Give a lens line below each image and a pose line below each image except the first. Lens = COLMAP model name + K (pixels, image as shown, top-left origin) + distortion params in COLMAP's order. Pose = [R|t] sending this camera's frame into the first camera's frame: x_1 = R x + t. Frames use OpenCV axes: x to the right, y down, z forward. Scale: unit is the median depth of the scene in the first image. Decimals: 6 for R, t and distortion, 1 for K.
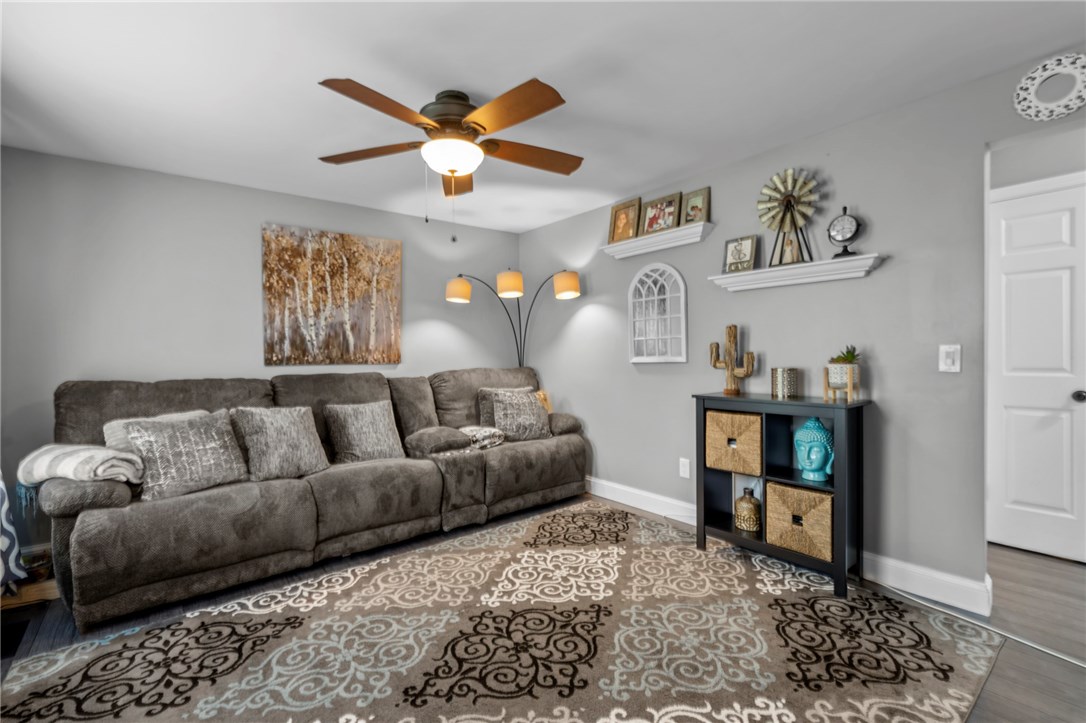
lens RADIAL K [[495.9, 0, 542.9], [0, 495.9, 357.7], [0, 0, 1]] dist [-0.006058, 0.003459]
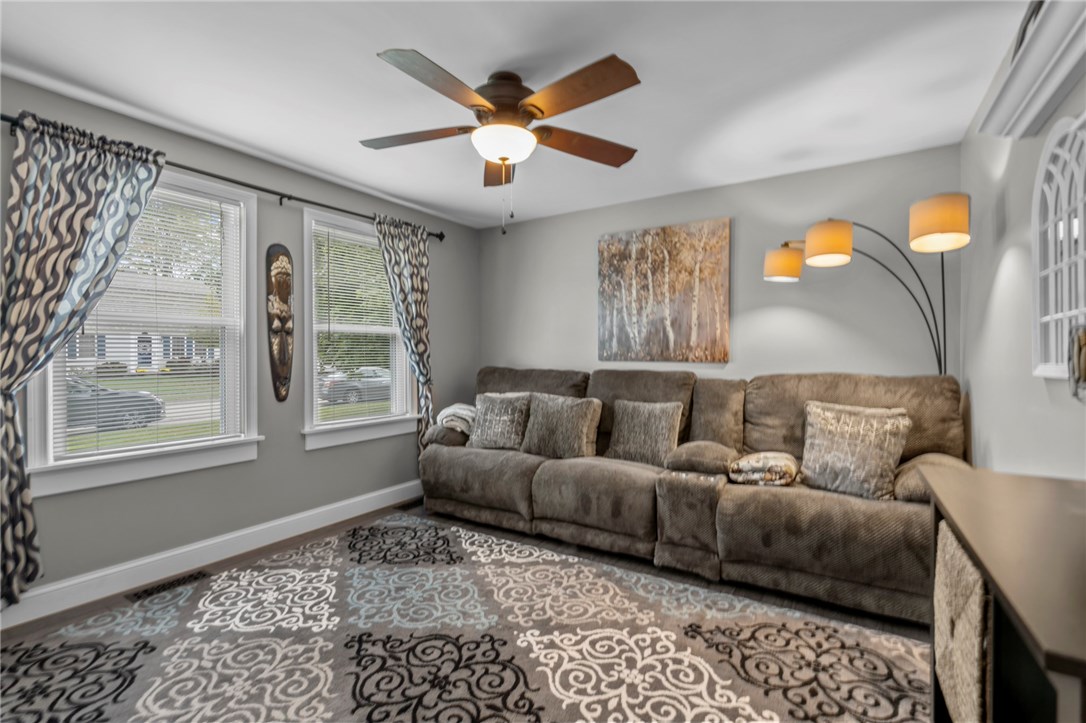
lens RADIAL K [[495.9, 0, 540.9], [0, 495.9, 356.1], [0, 0, 1]] dist [-0.006058, 0.003459]
pose [[0.307967, 0.015918, -0.951264, 0.489633], [-0.012322, 0.999843, 0.012742, -0.007381], [0.951317, 0.007797, 0.308115, 0.516891]]
